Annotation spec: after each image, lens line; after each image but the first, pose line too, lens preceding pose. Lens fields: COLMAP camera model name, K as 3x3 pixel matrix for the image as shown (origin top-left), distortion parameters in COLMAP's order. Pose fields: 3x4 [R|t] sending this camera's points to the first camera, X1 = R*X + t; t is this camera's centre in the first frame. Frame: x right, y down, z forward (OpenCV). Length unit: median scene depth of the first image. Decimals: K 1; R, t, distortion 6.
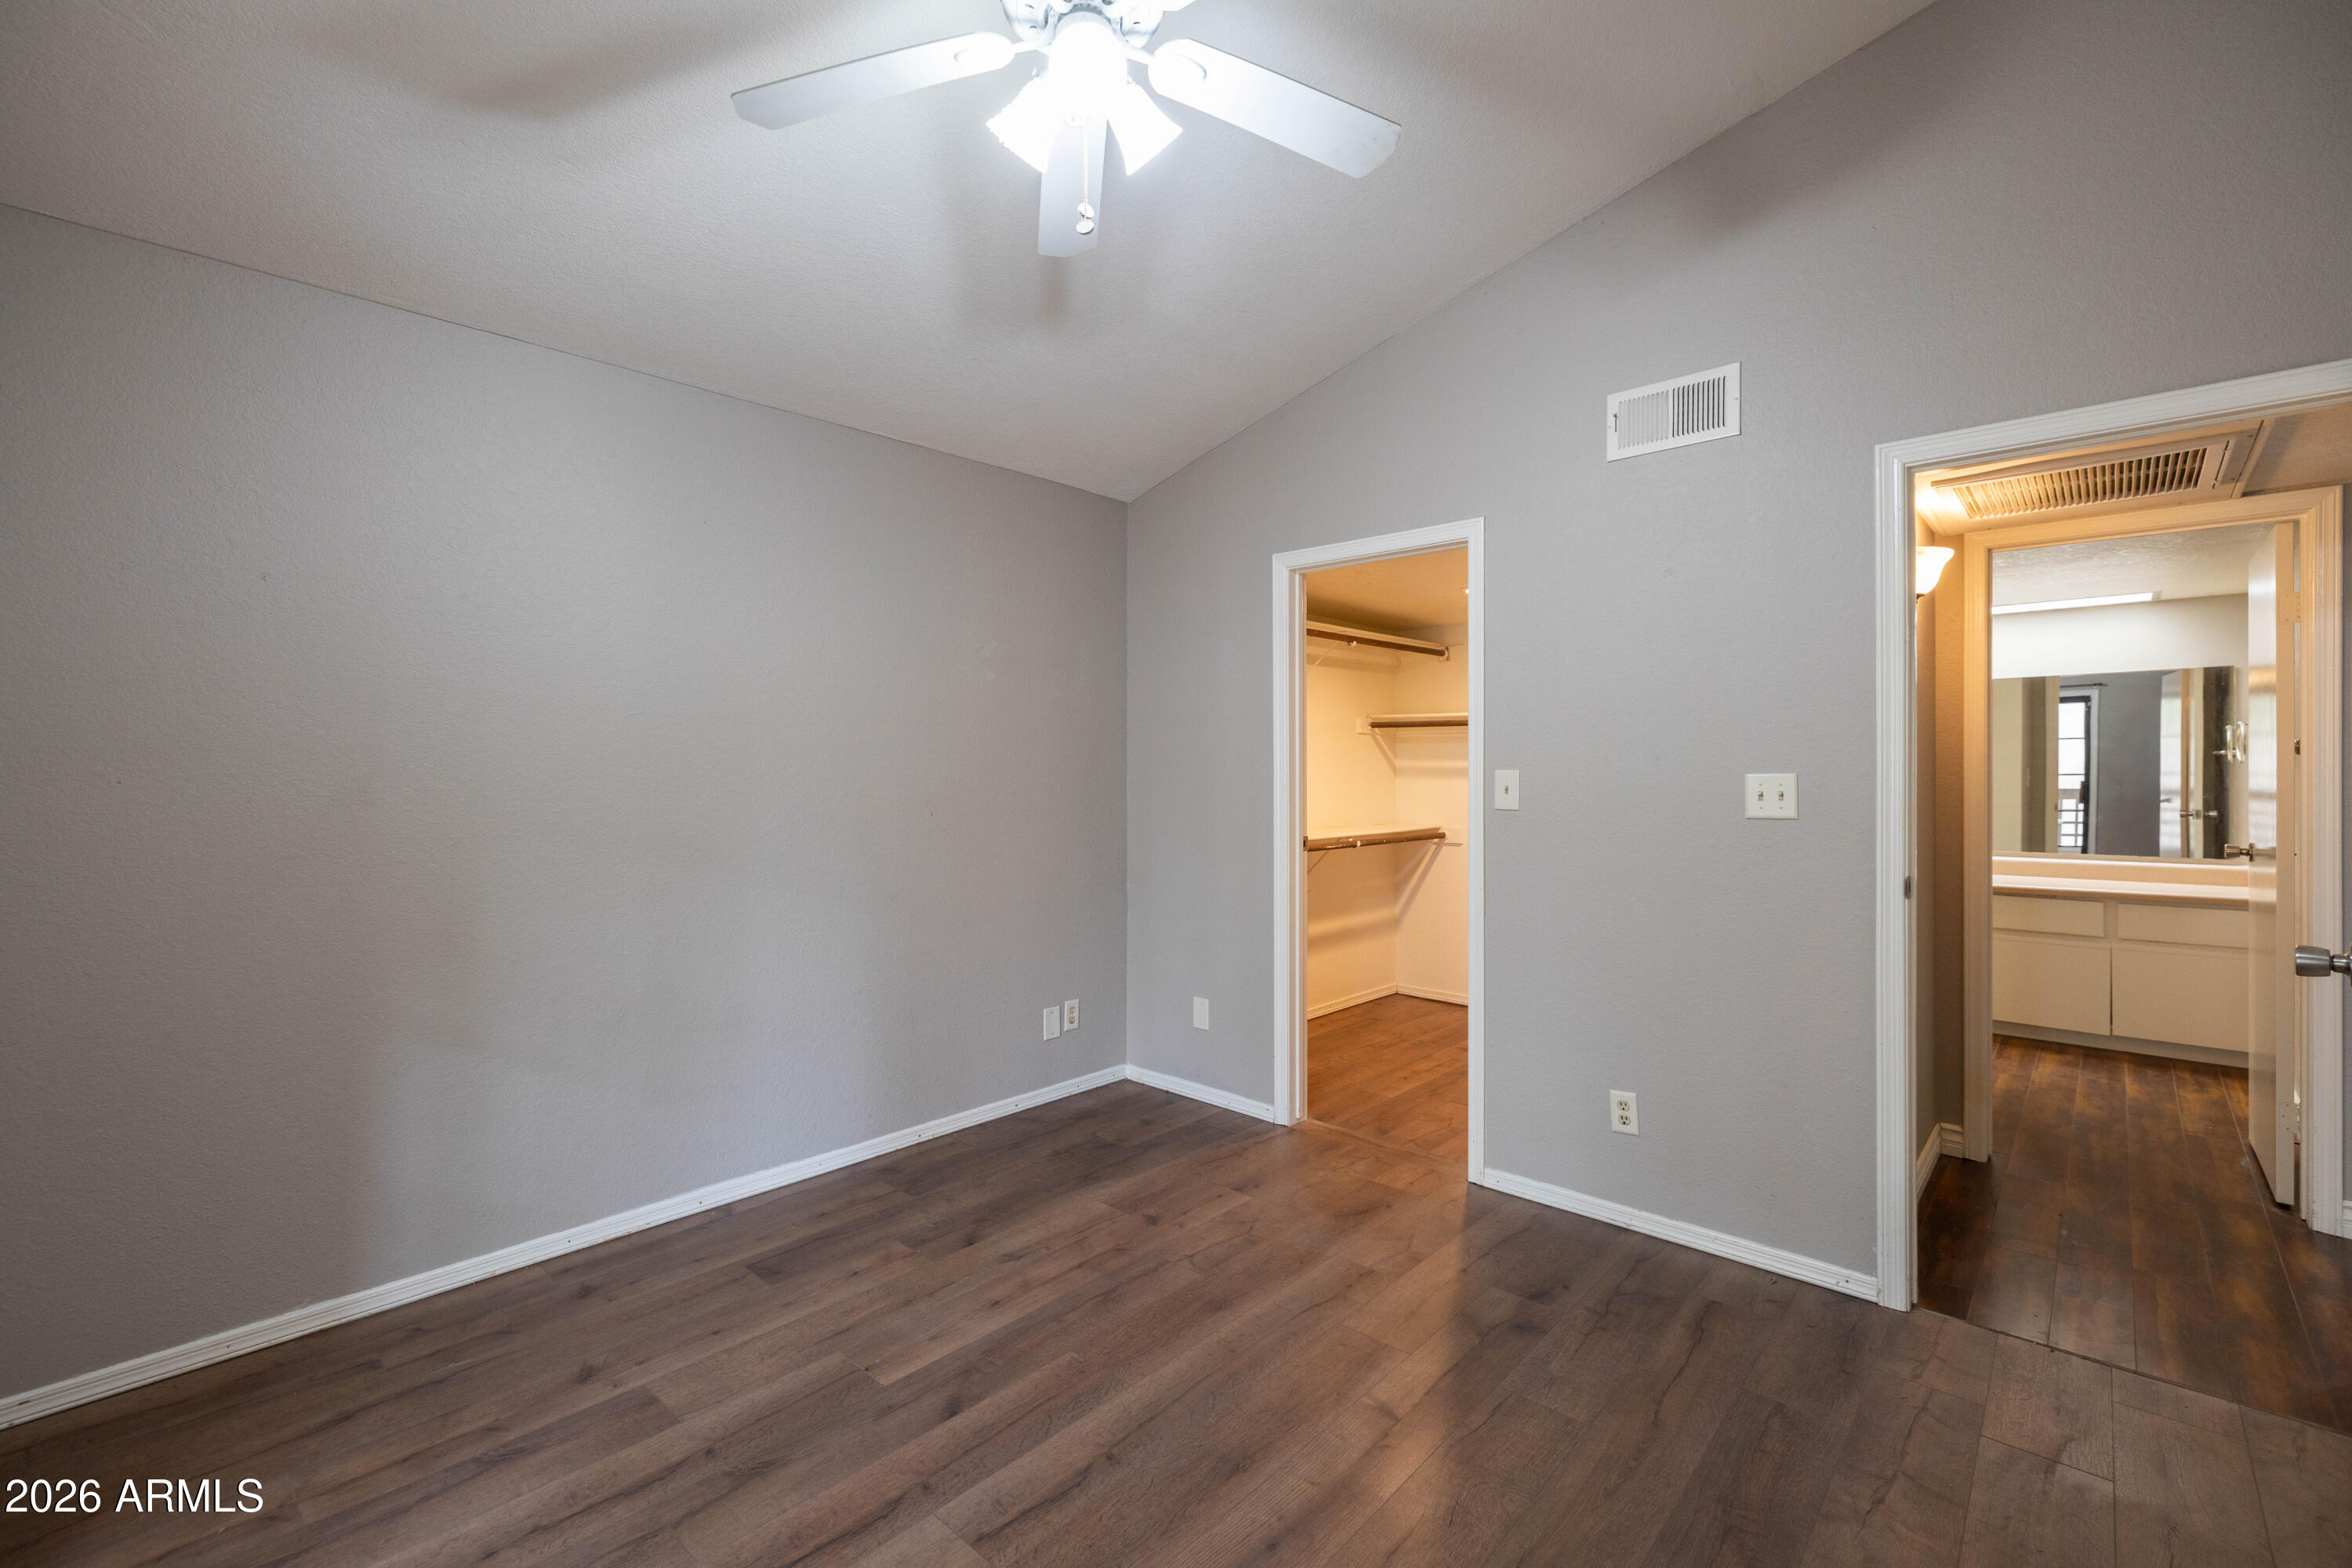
lens RADIAL K [[1035.7, 0, 1166.1], [0, 1035.7, 782.1], [0, 0, 1]] dist [-0.001492, 0.001486]
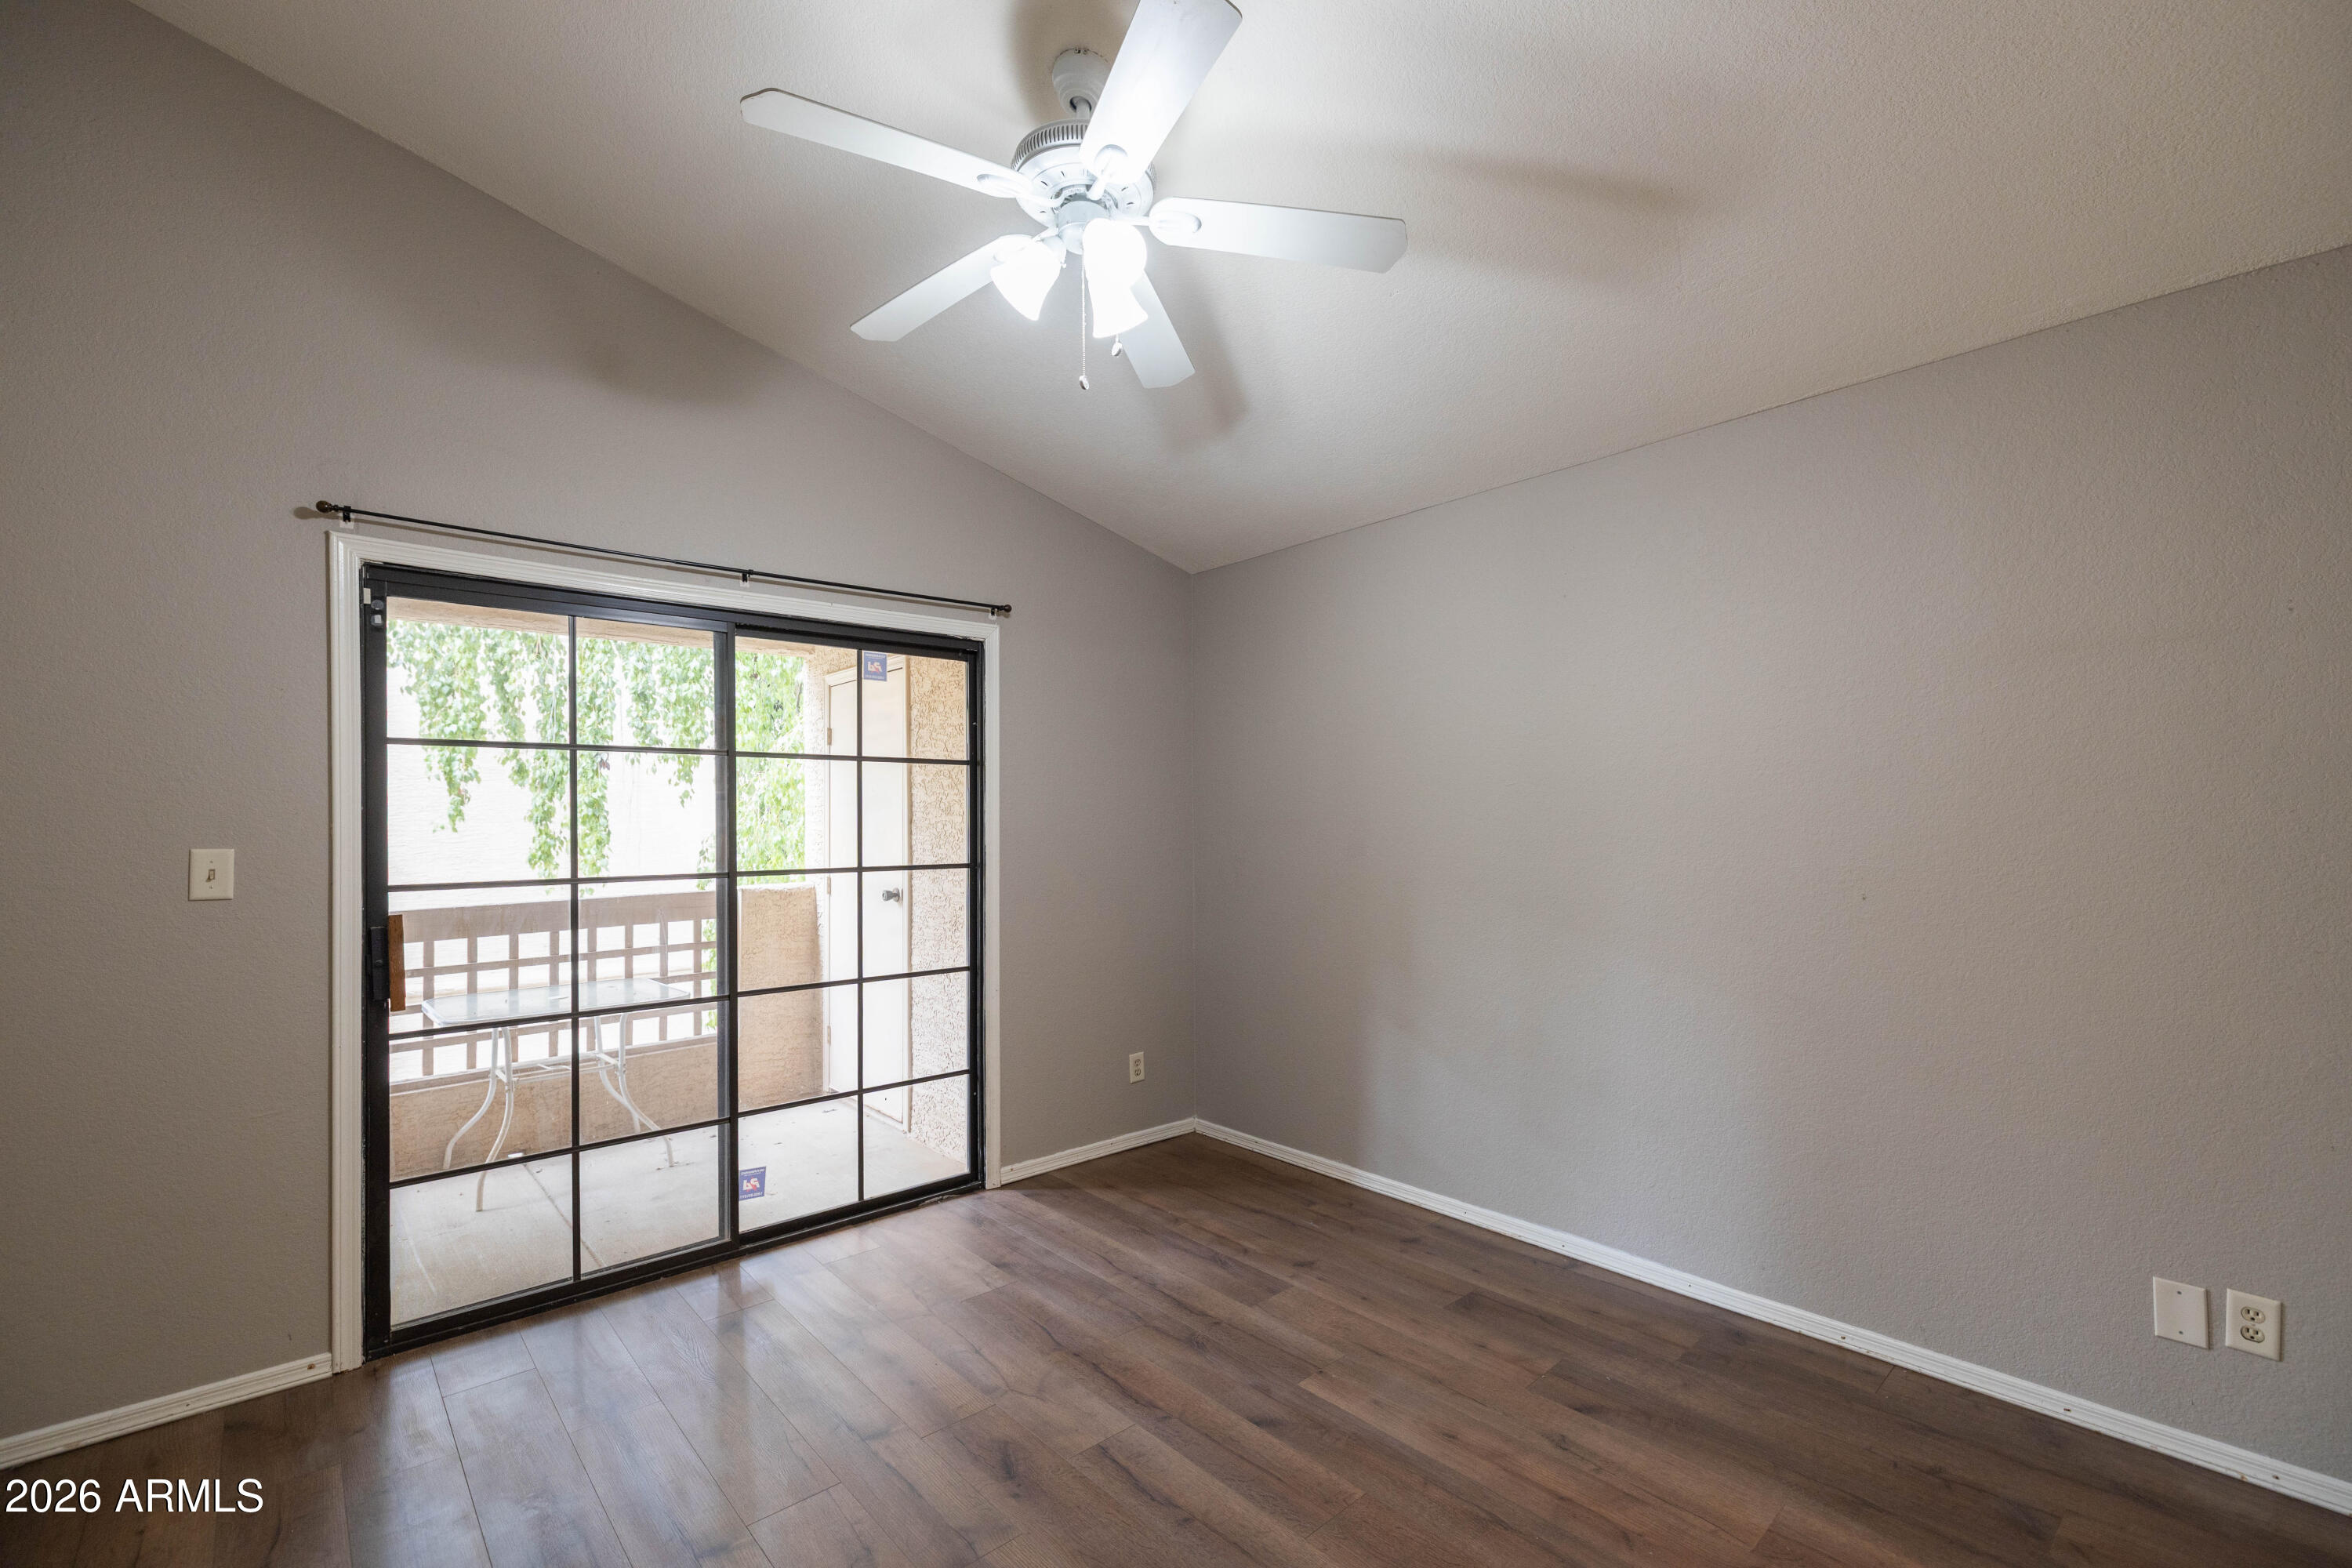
lens RADIAL K [[1035.7, 0, 1190.6], [0, 1035.7, 830.9], [0, 0, 1]] dist [-0.001492, 0.001486]
pose [[-0.119809, 0.008495, -0.992761, 0.746805], [-0.000611, 0.999963, 0.008631, -0.028124], [0.992797, 0.001641, -0.119800, 0.881682]]
